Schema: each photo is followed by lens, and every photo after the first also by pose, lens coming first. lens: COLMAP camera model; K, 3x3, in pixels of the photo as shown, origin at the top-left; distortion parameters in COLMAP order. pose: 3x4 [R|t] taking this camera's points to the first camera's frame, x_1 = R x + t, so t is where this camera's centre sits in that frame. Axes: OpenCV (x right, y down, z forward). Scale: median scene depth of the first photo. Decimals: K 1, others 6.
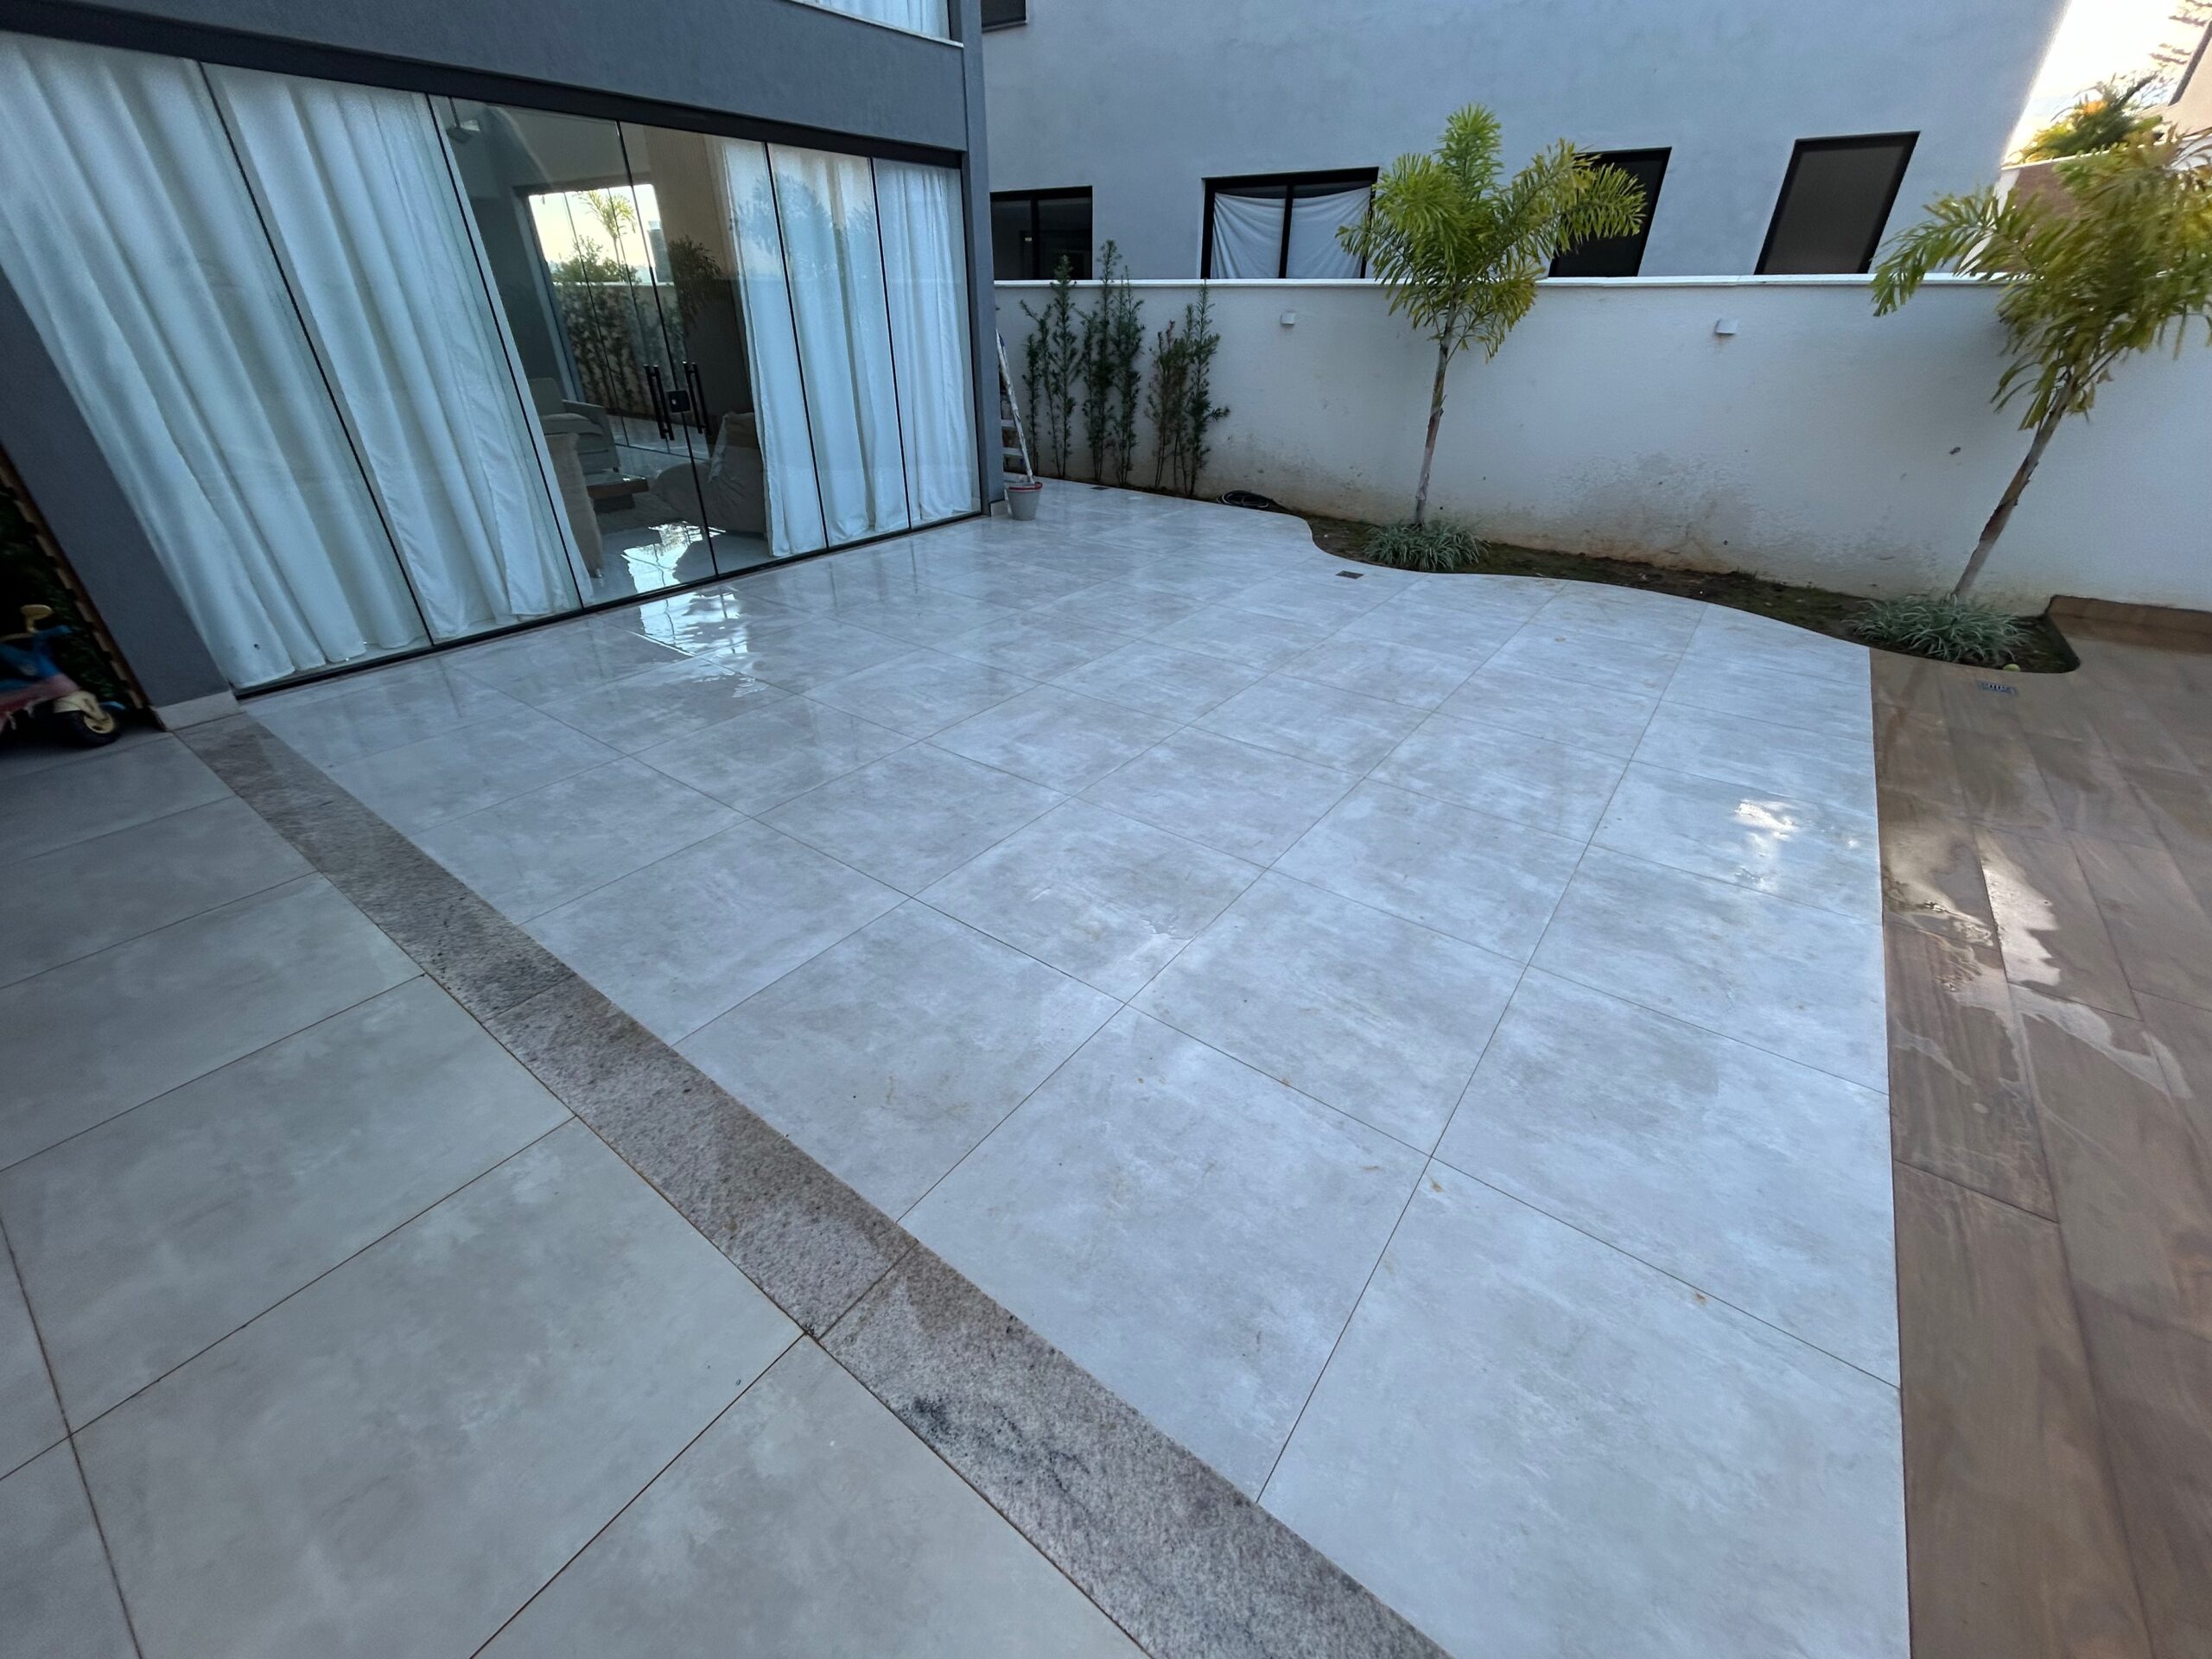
lens RADIAL K [[886.3, 0, 1103.2], [0, 886.3, 830.6], [0, 0, 1]] dist [-0.002508, 0.001020]
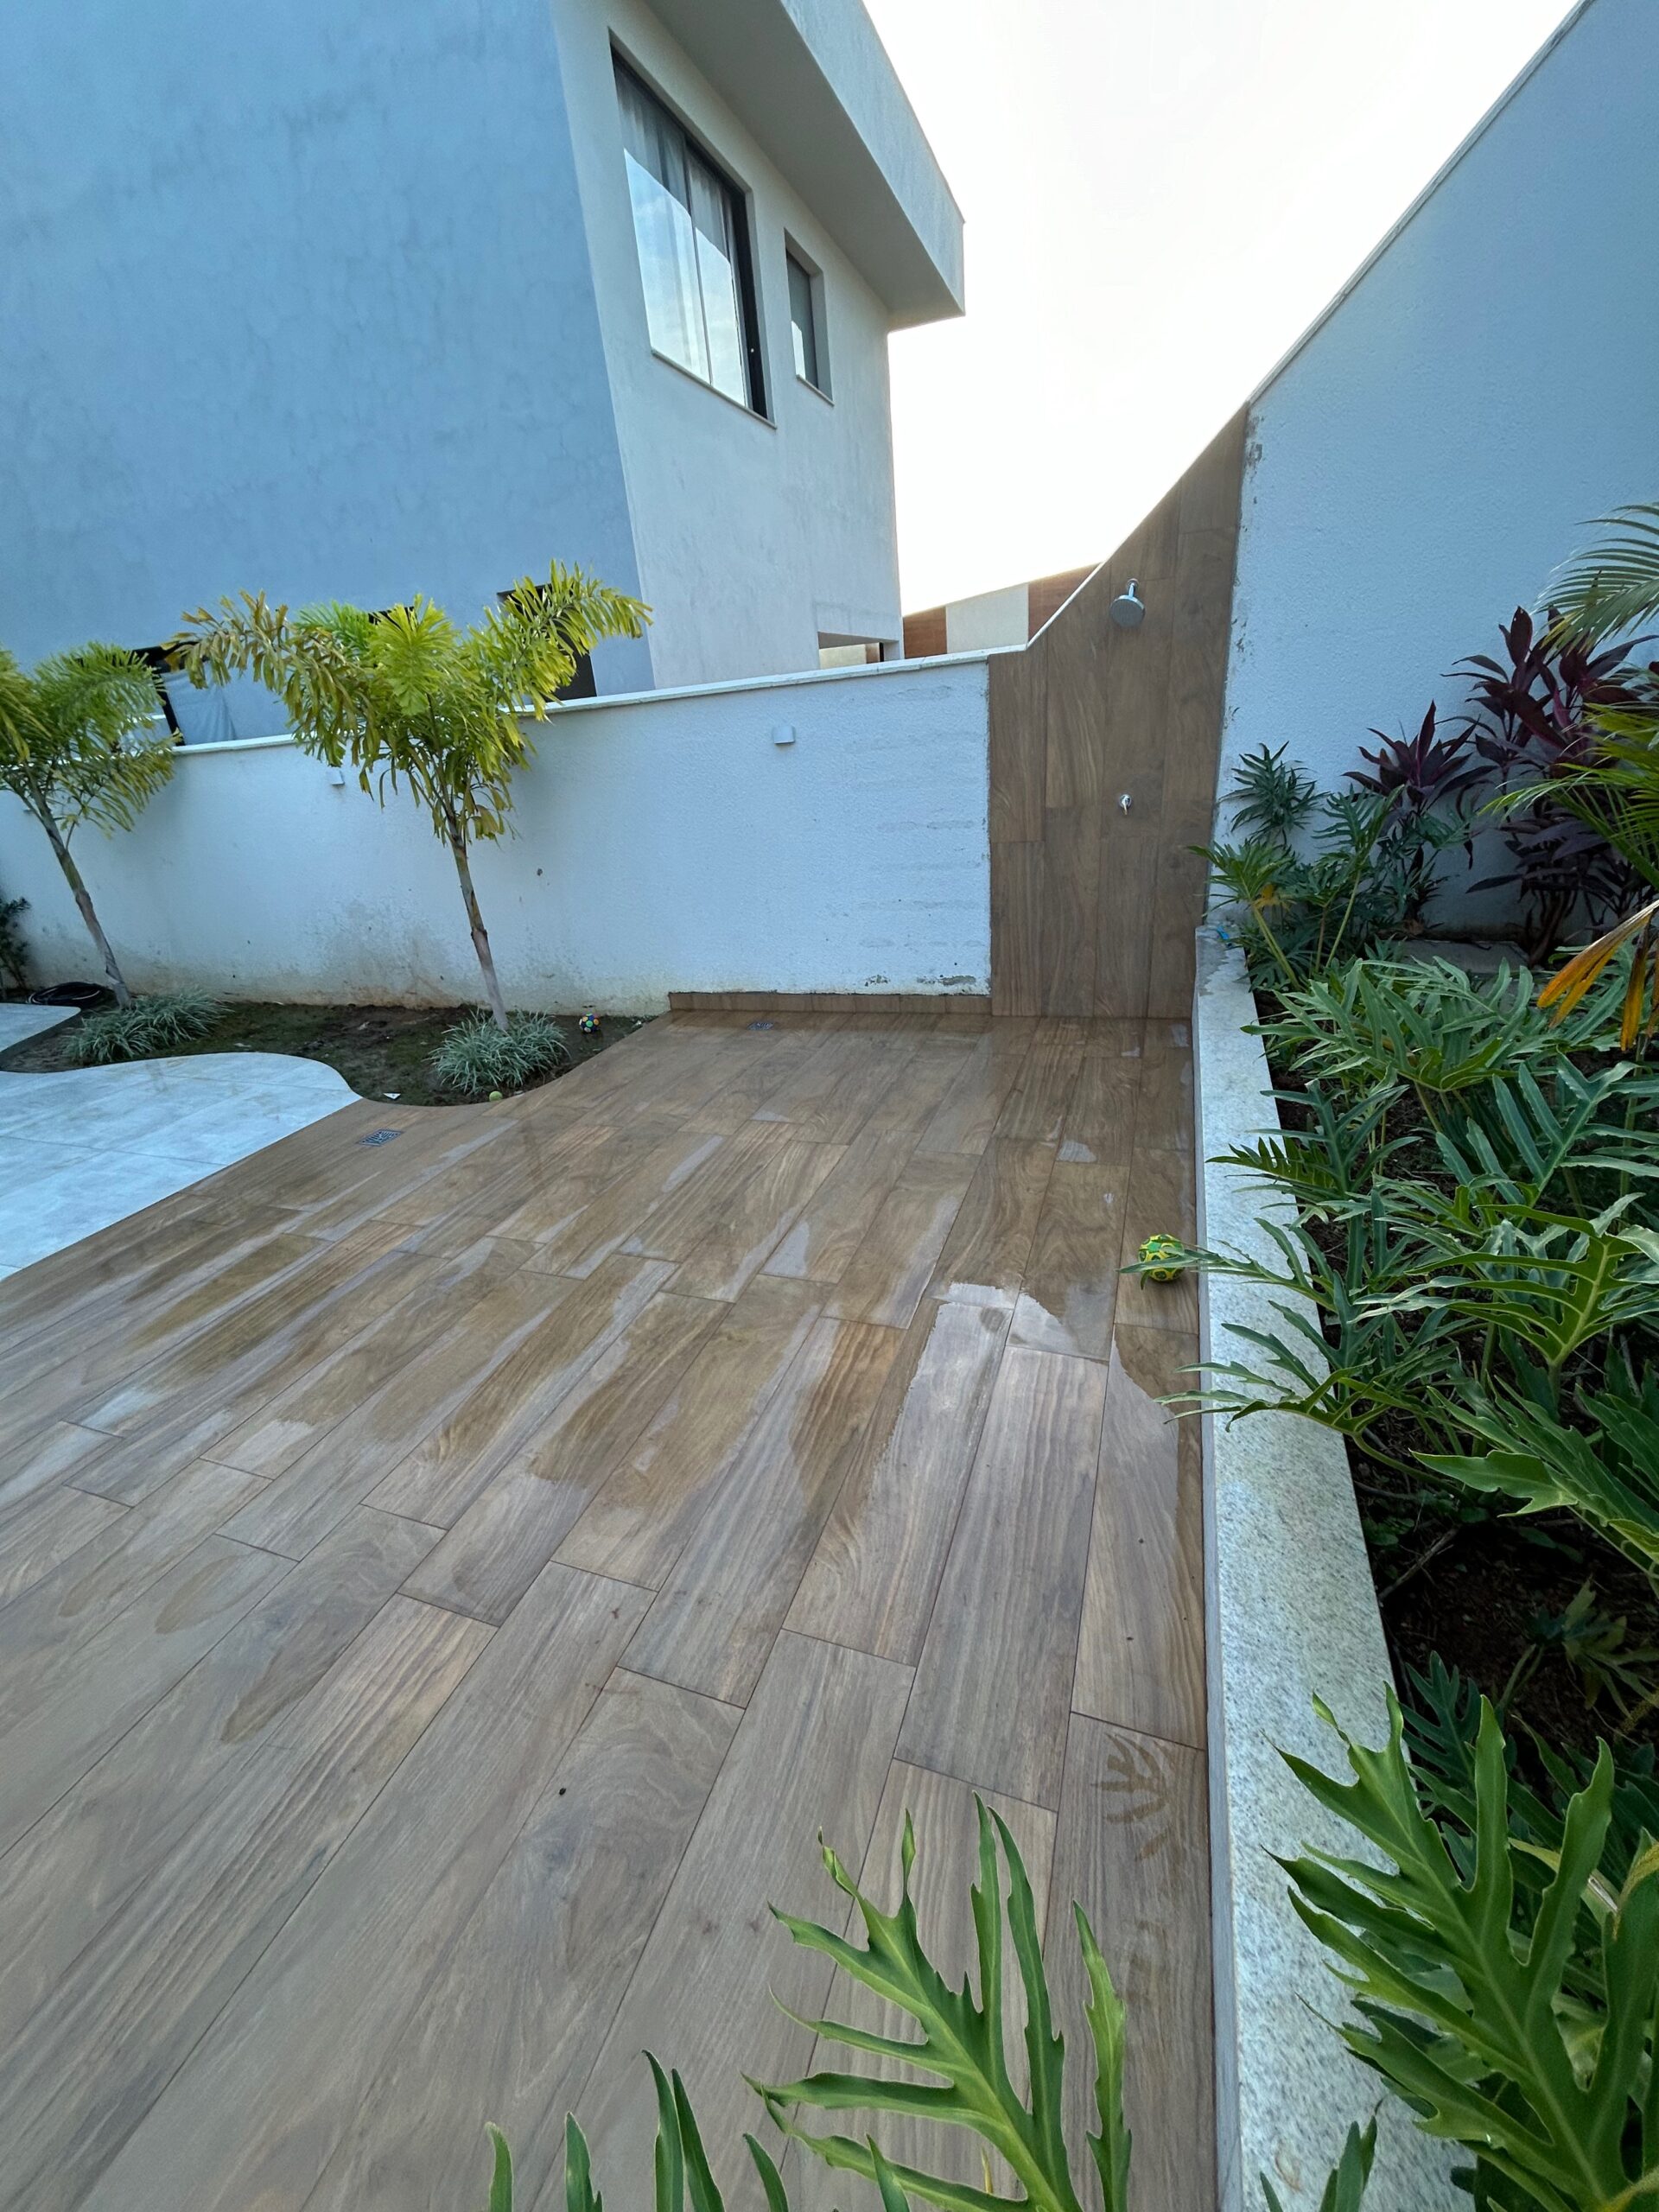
lens RADIAL K [[886.3, 0, 834.3], [0, 886.3, 1107.3], [0, 0, 1]] dist [-0.002508, 0.001020]
pose [[0.955020, -0.196960, 0.221682, 1.186965], [0.224349, 0.968749, -0.105797, 0.013214], [-0.193916, 0.150772, 0.969363, -0.000156]]
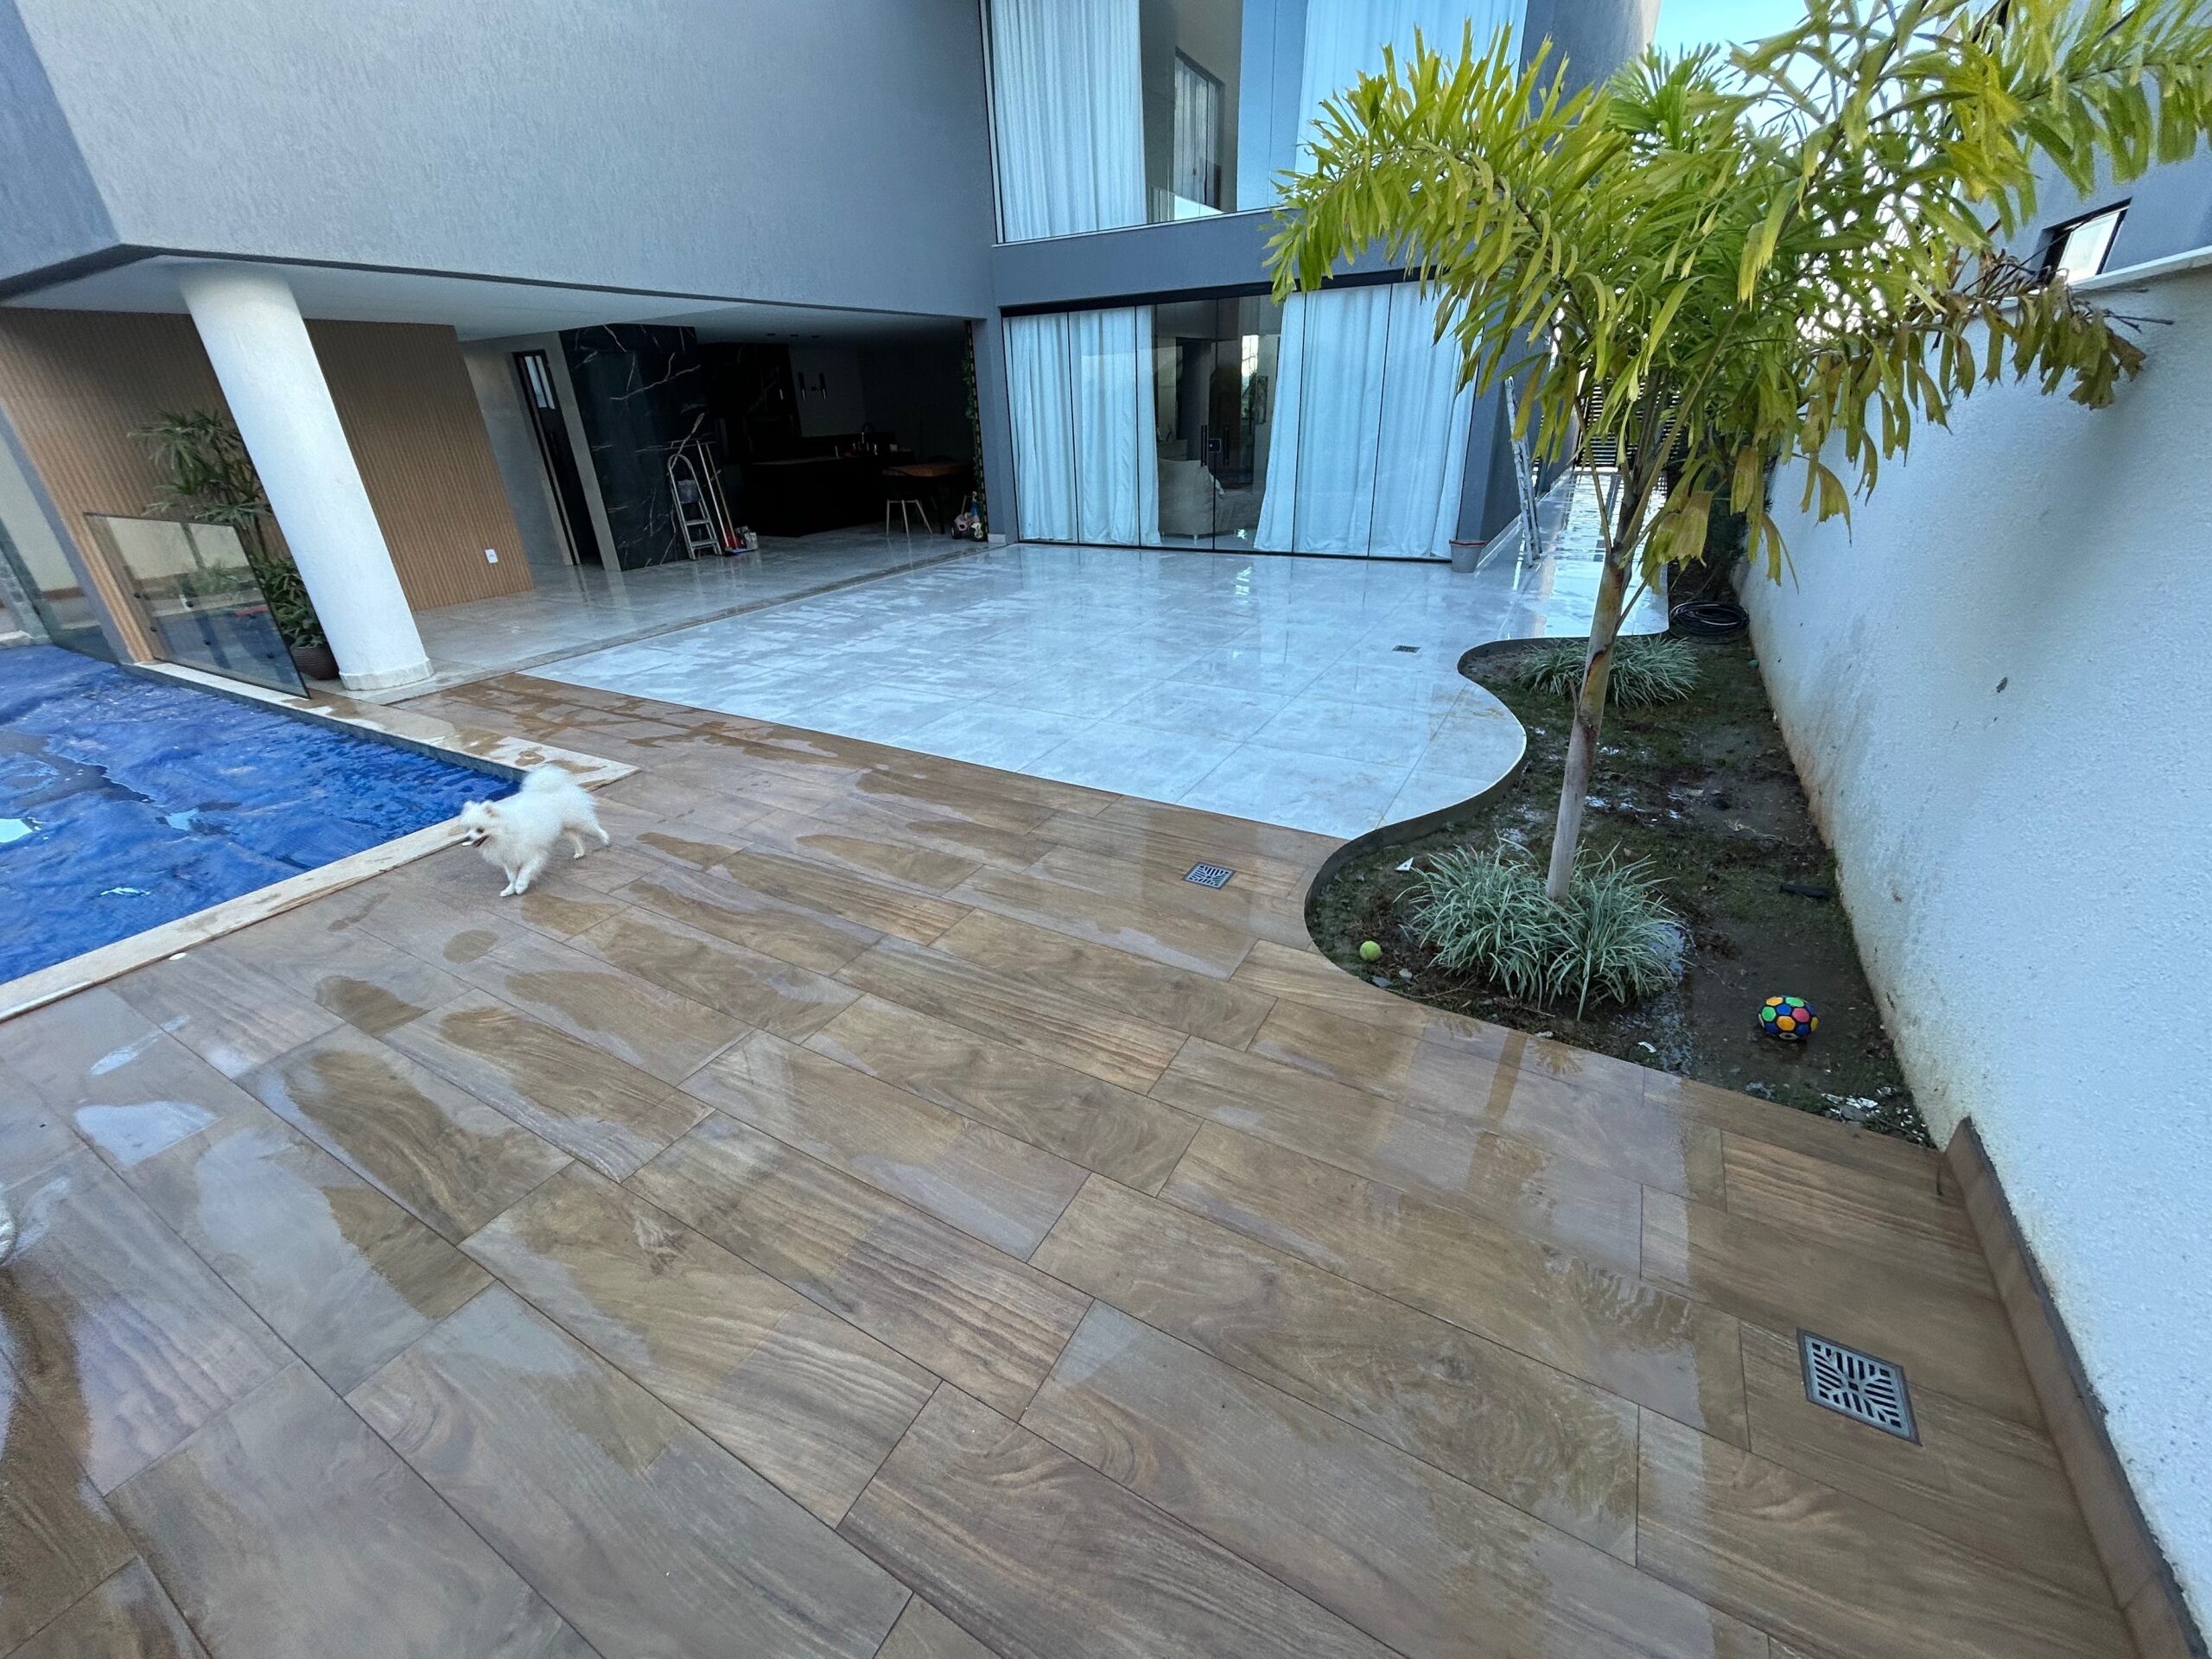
lens RADIAL K [[886.3, 0, 1103.4], [0, 886.3, 834.1], [0, 0, 1]] dist [-0.002508, 0.001020]
pose [[0.120560, 0.429717, -0.894879, 1.539223], [-0.486123, 0.811528, 0.324201, -0.359815], [0.865534, 0.395935, 0.306734, 0.643312]]
